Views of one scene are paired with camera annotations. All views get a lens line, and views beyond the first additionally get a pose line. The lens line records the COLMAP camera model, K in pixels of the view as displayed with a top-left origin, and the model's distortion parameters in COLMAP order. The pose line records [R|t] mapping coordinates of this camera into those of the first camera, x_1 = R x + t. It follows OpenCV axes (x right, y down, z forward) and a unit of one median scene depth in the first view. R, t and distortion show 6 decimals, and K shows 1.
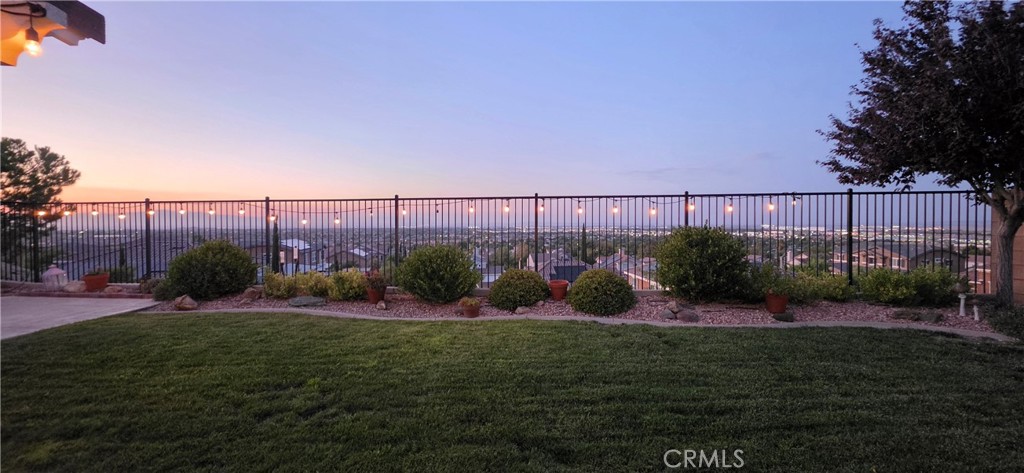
lens RADIAL K [[418.8, 0, 505.2], [0, 418.8, 232.3], [0, 0, 1]] dist [0.001153, 0.000429]
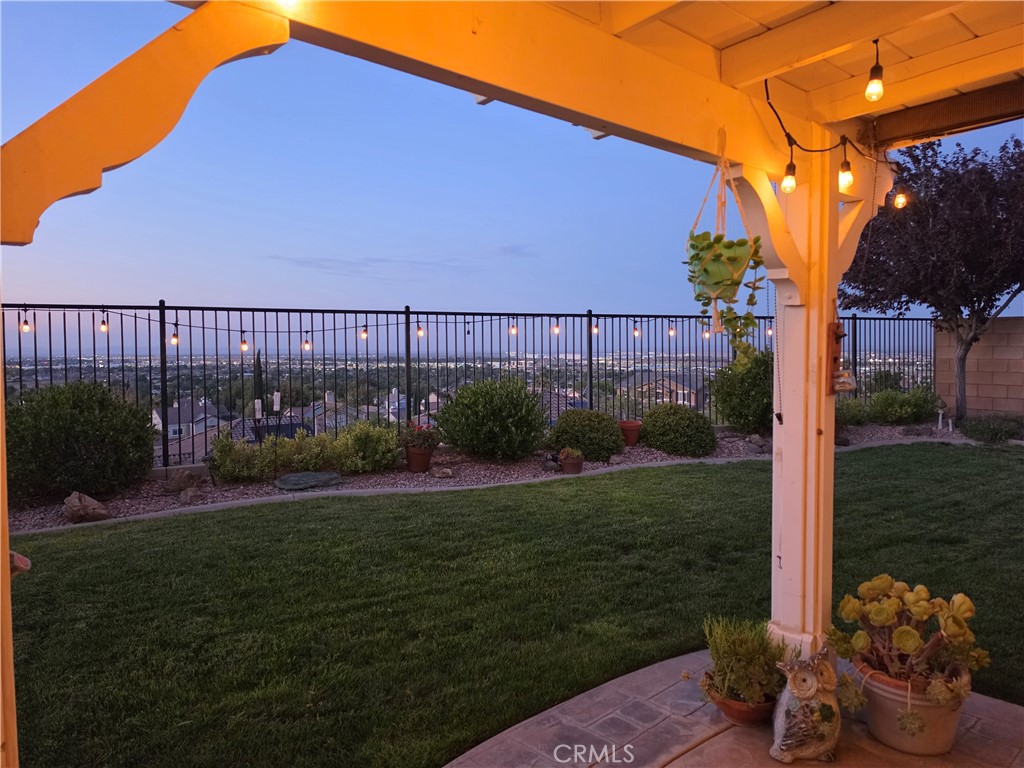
lens RADIAL K [[727.8, 0, 520.4], [0, 727.8, 381.8], [0, 0, 1]] dist [0.120626, -0.178830]
pose [[0.832370, -0.027521, 0.553536, -0.751418], [0.015067, 0.999521, 0.027038, -0.000418], [-0.554015, -0.014166, 0.832386, -0.037086]]
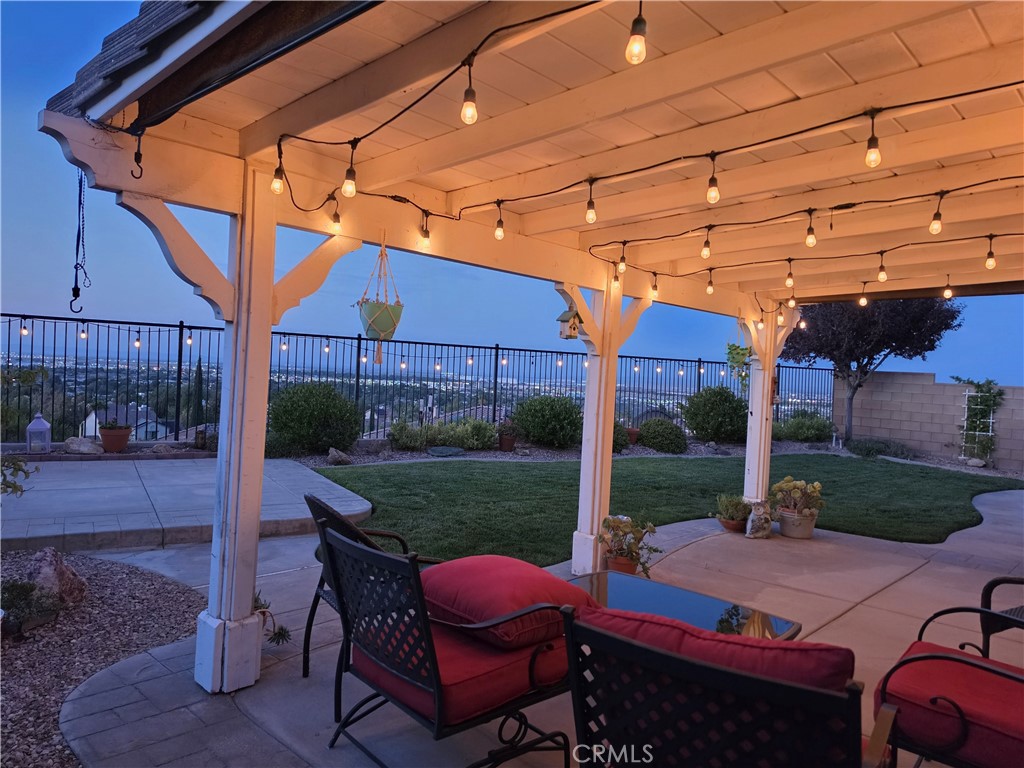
lens RADIAL K [[727.8, 0, 520.4], [0, 727.8, 381.8], [0, 0, 1]] dist [0.120626, -0.178830]
pose [[0.778302, 0.033477, 0.626997, -1.305091], [-0.038453, 0.999245, -0.005620, 0.007586], [-0.626712, -0.019736, 0.779001, -0.374748]]
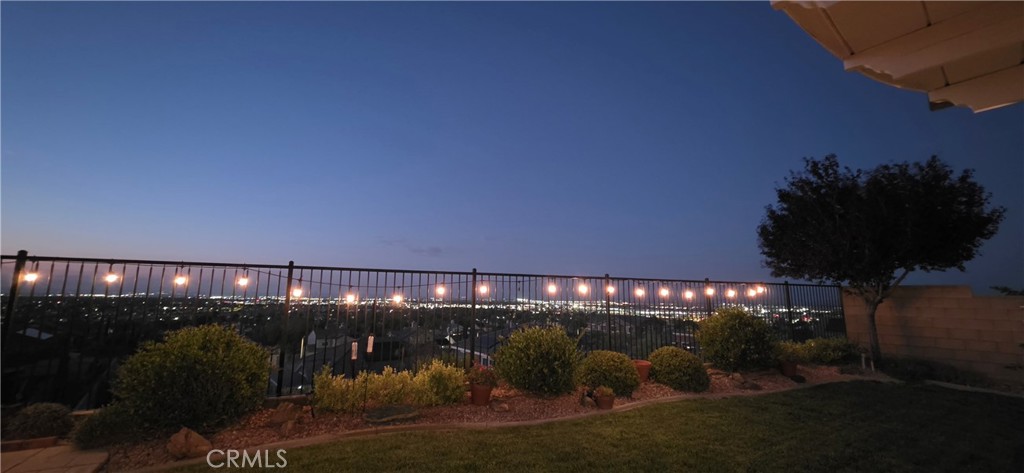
lens RADIAL K [[418.8, 0, 505.2], [0, 418.8, 232.3], [0, 0, 1]] dist [0.001153, 0.000429]
pose [[0.856904, 0.092646, 0.507082, -0.654620], [-0.005445, 0.985288, -0.170814, -0.016848], [-0.515447, 0.143610, 0.844802, 0.239090]]
